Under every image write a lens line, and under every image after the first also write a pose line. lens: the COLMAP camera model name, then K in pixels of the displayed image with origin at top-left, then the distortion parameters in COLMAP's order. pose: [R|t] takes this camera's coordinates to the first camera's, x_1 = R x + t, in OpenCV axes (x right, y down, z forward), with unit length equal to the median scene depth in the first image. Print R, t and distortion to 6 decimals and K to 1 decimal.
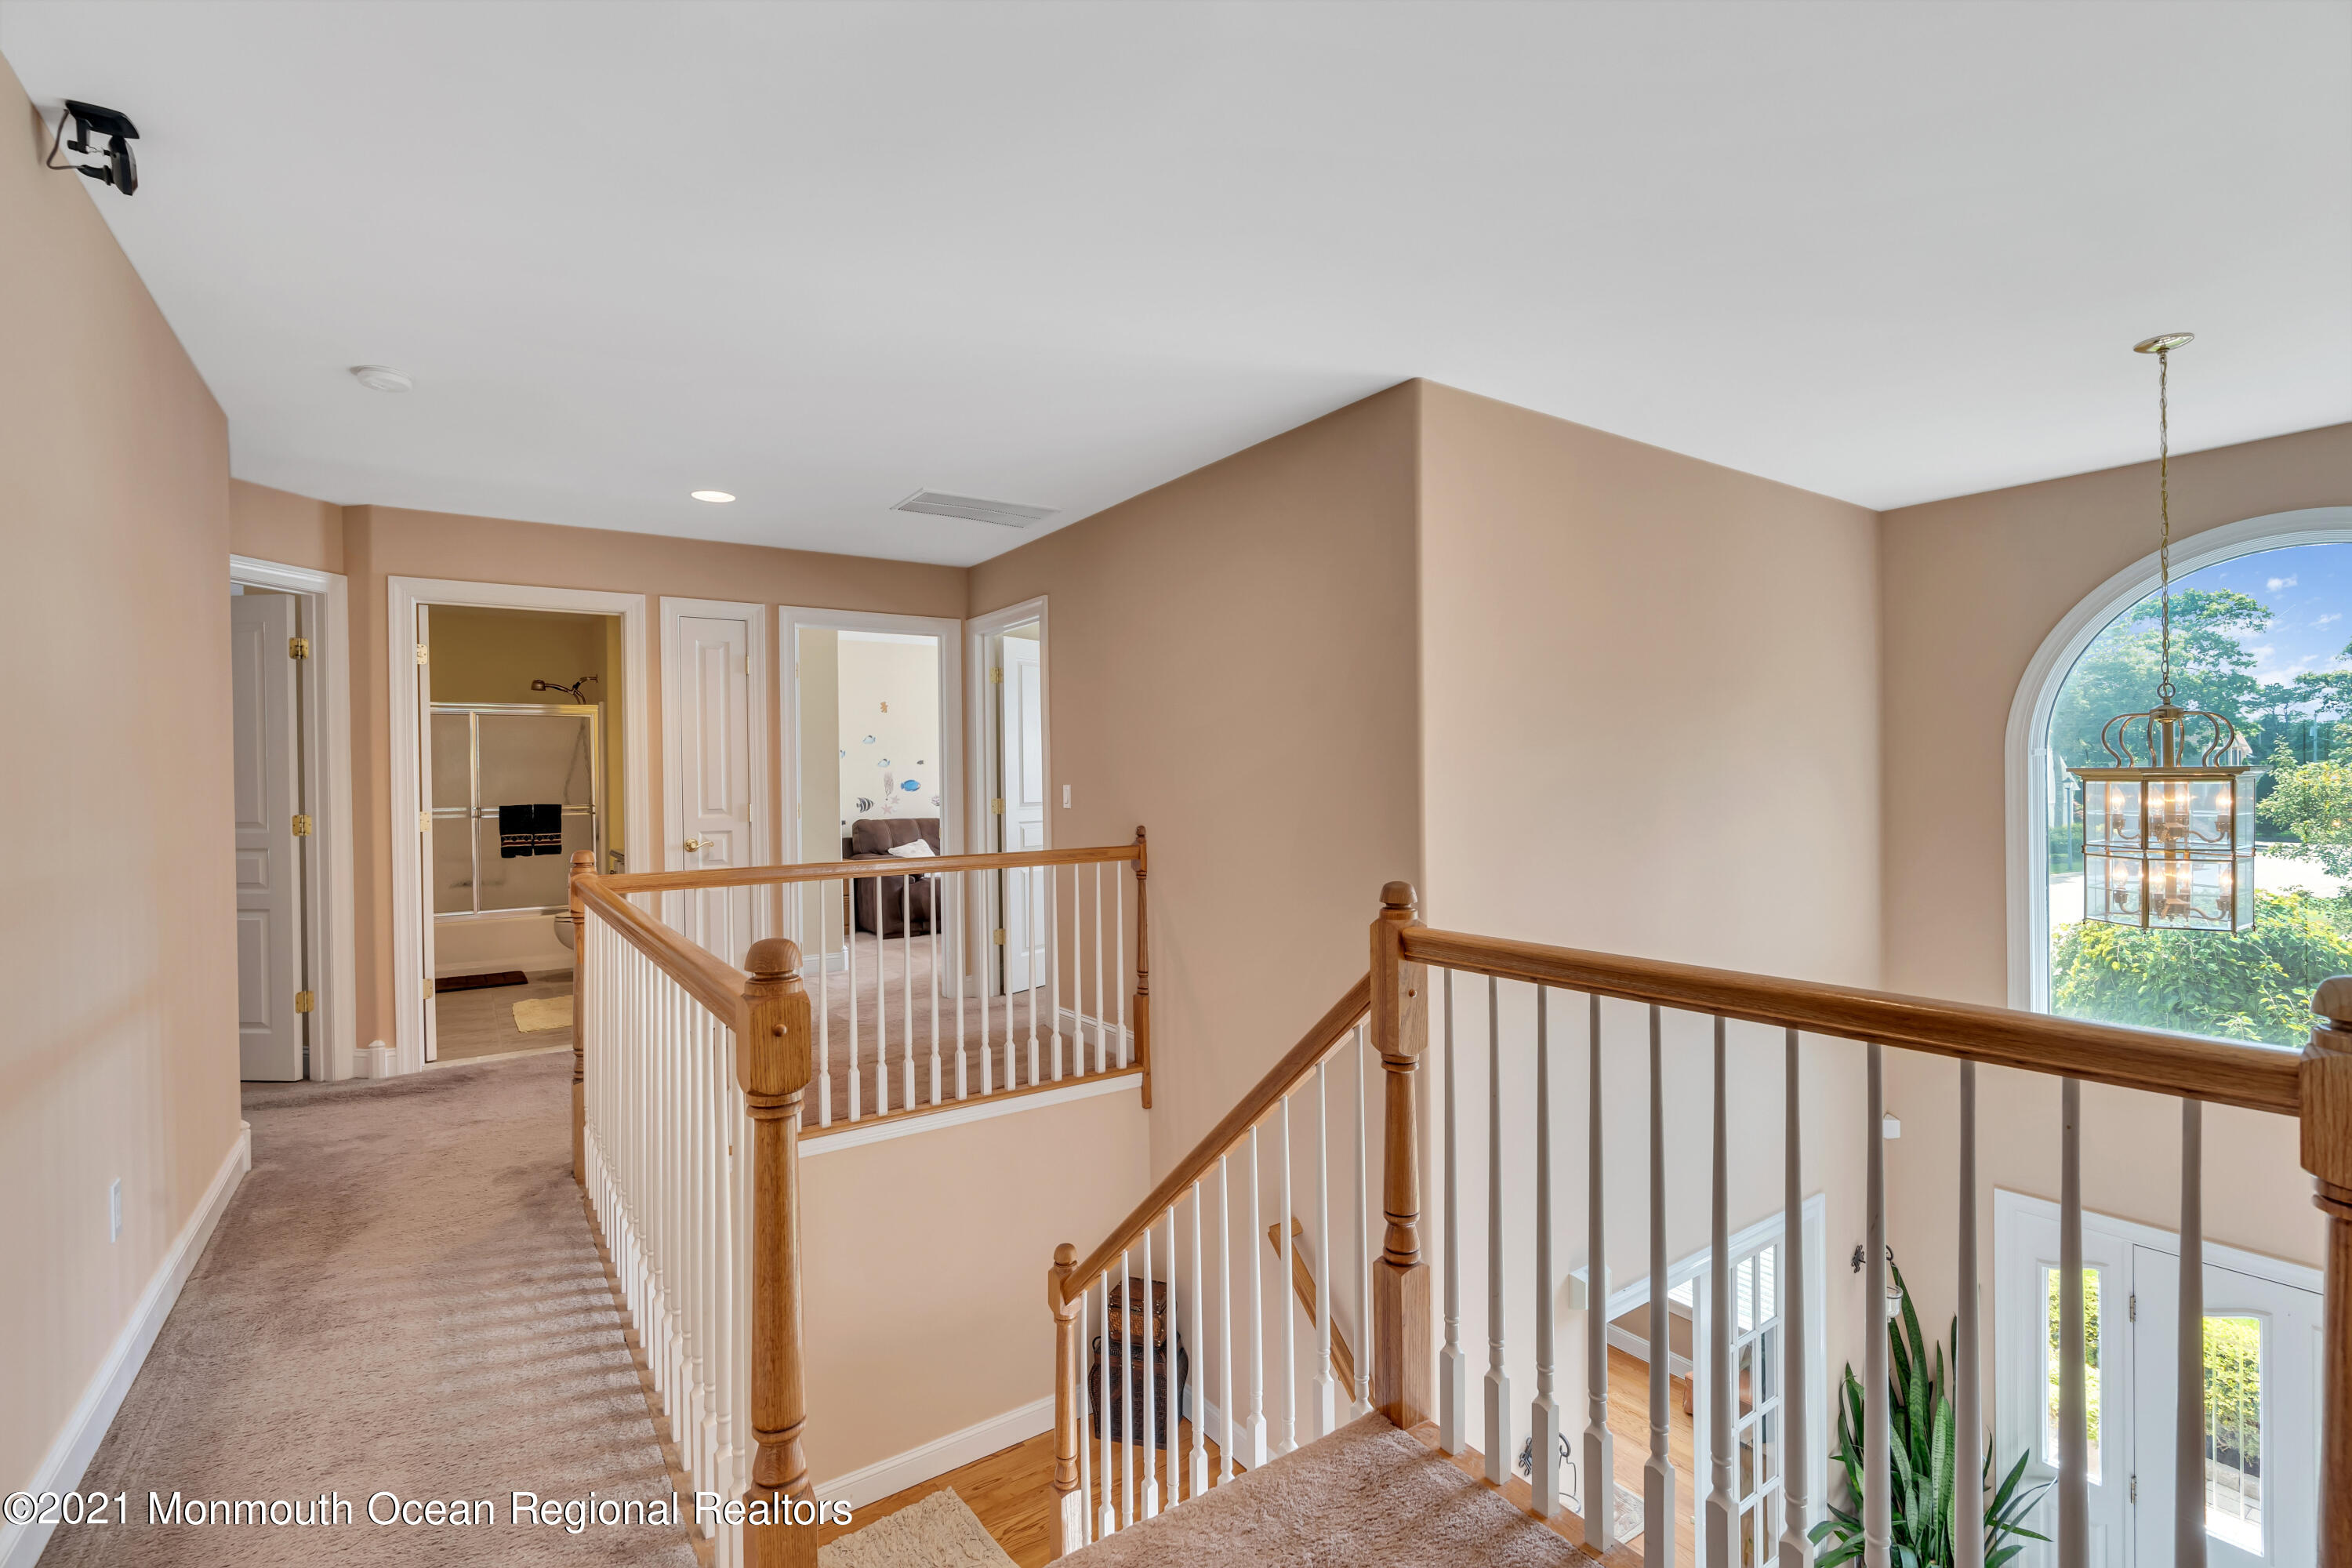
lens RADIAL K [[1069.8, 0, 1179.2], [0, 1069.8, 777.5], [0, 0, 1]] dist [-0.009624, -0.000294]
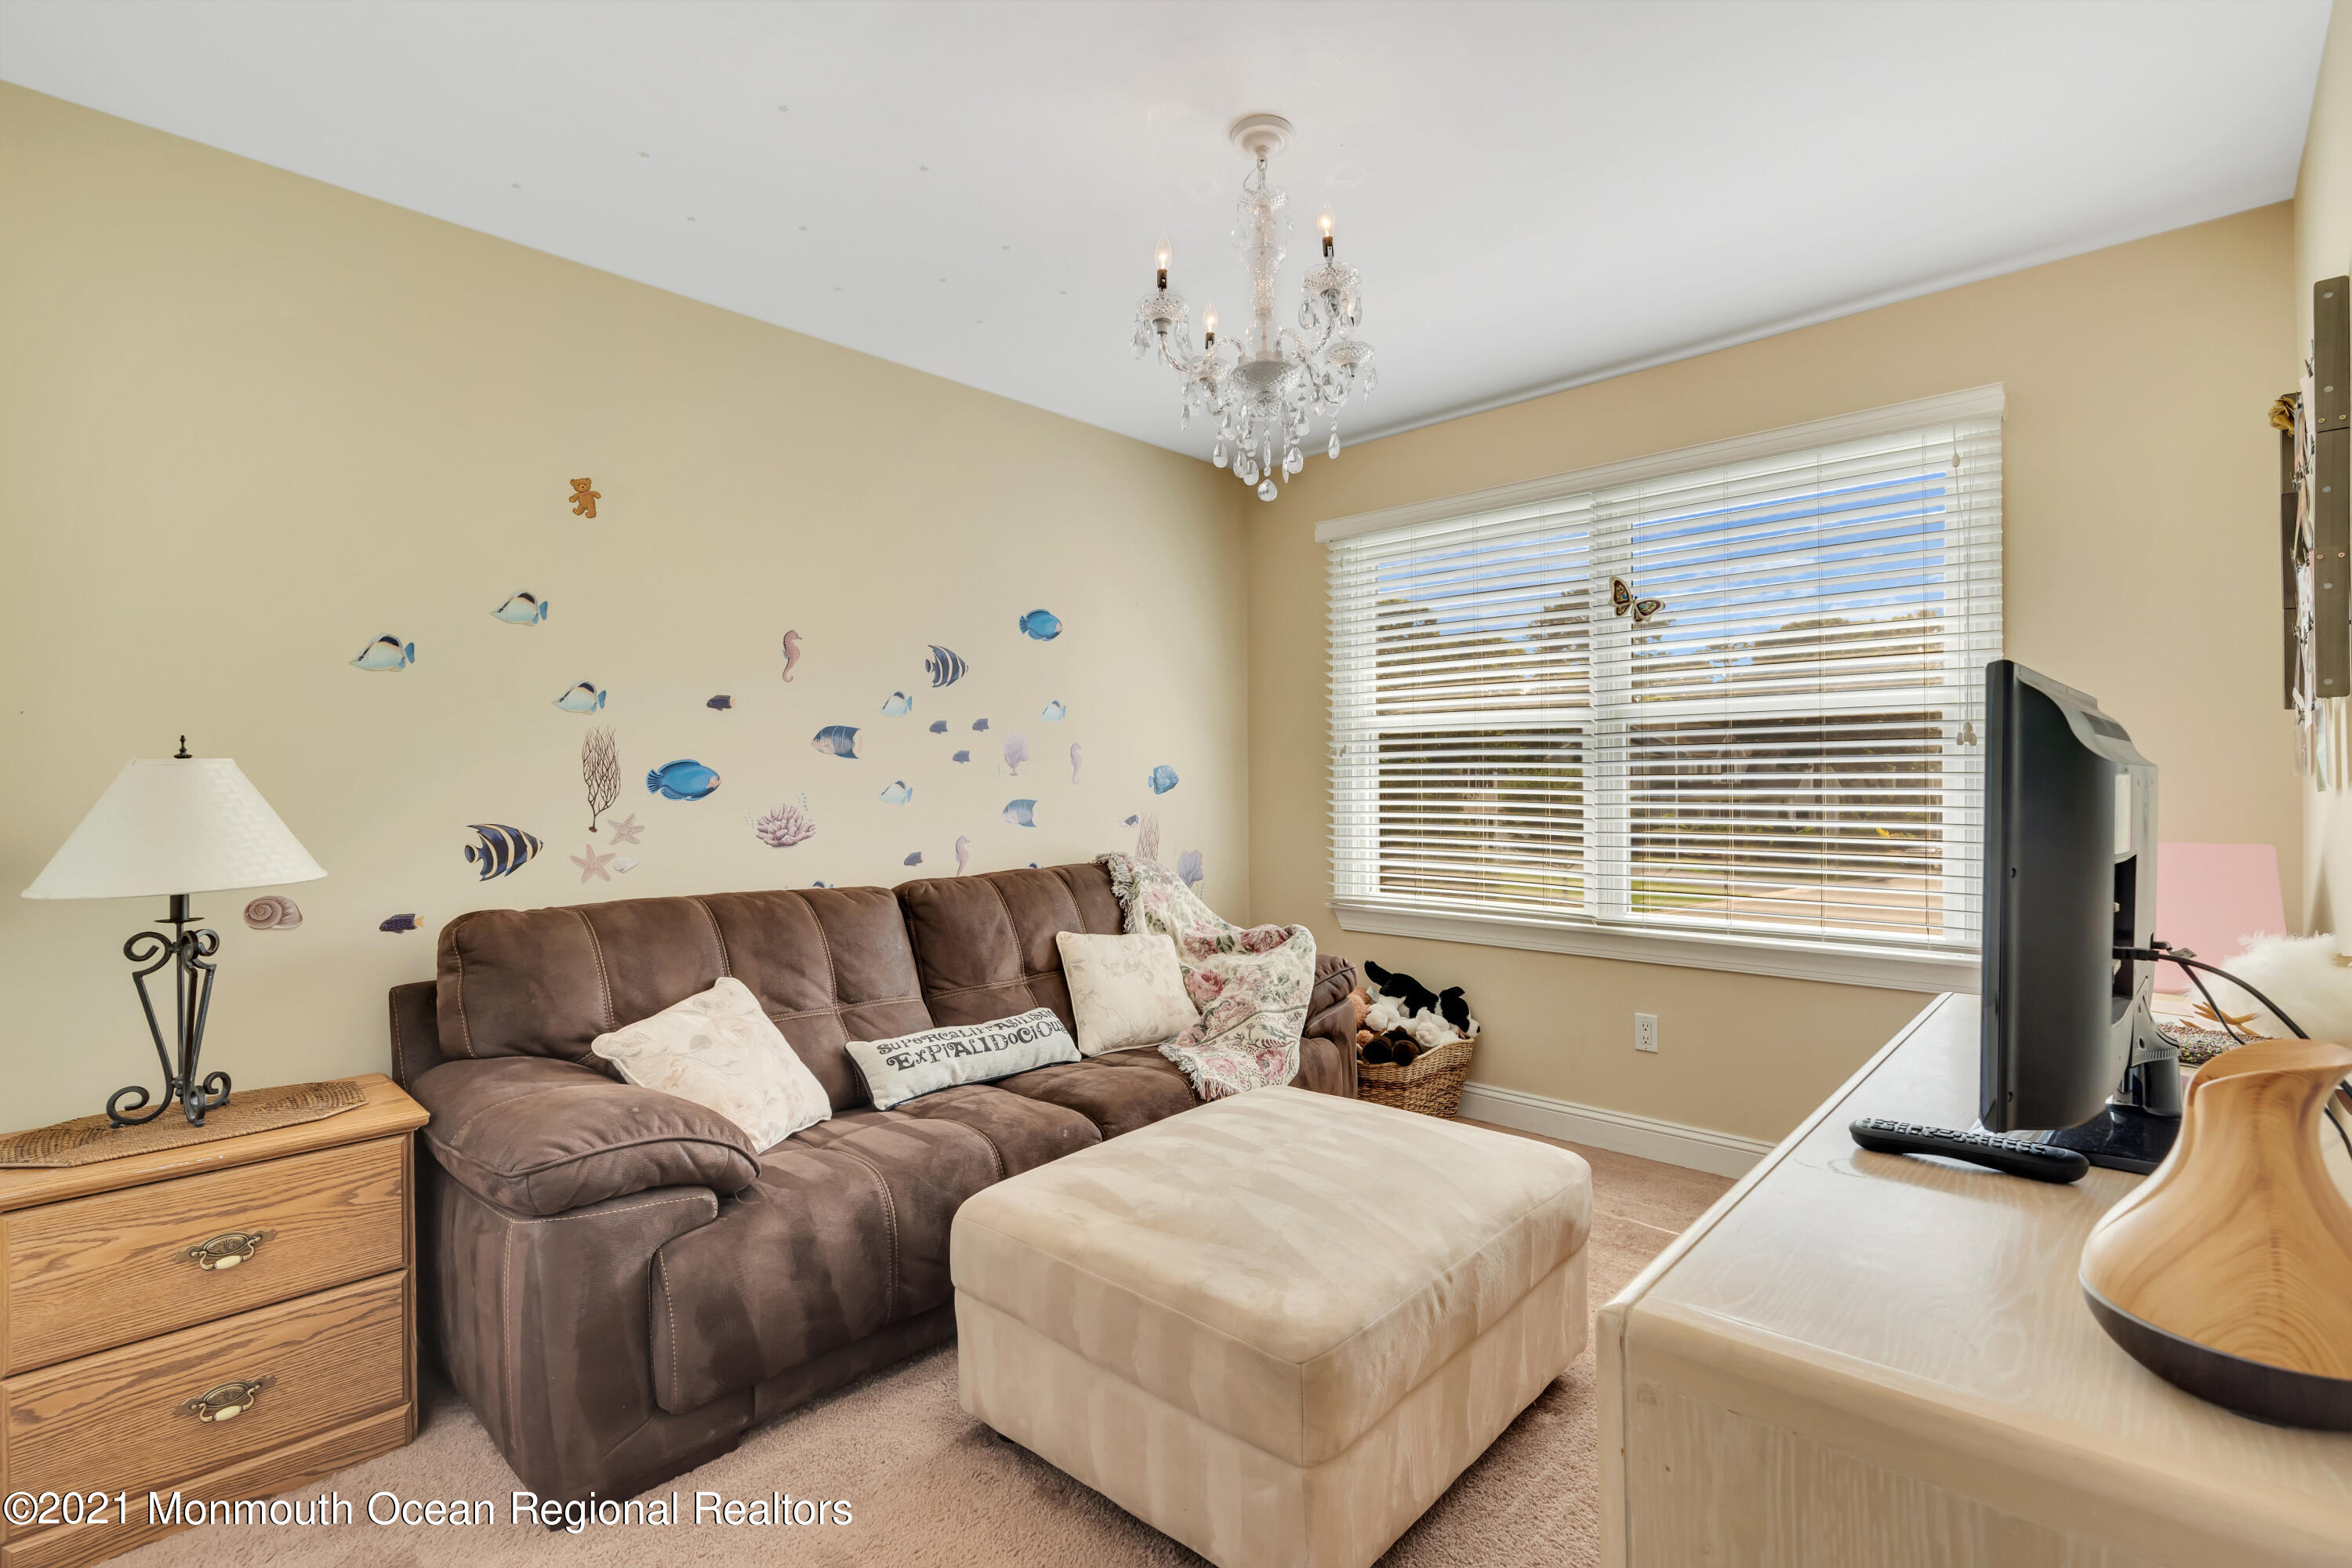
lens RADIAL K [[1069.8, 0, 1185.1], [0, 1069.8, 779.8], [0, 0, 1]] dist [-0.009624, -0.000294]
pose [[0.978767, 0.007957, 0.204819, -0.183119], [-0.008991, 0.999951, 0.004122, 0.005460], [-0.204777, -0.005876, 0.978791, 0.709714]]
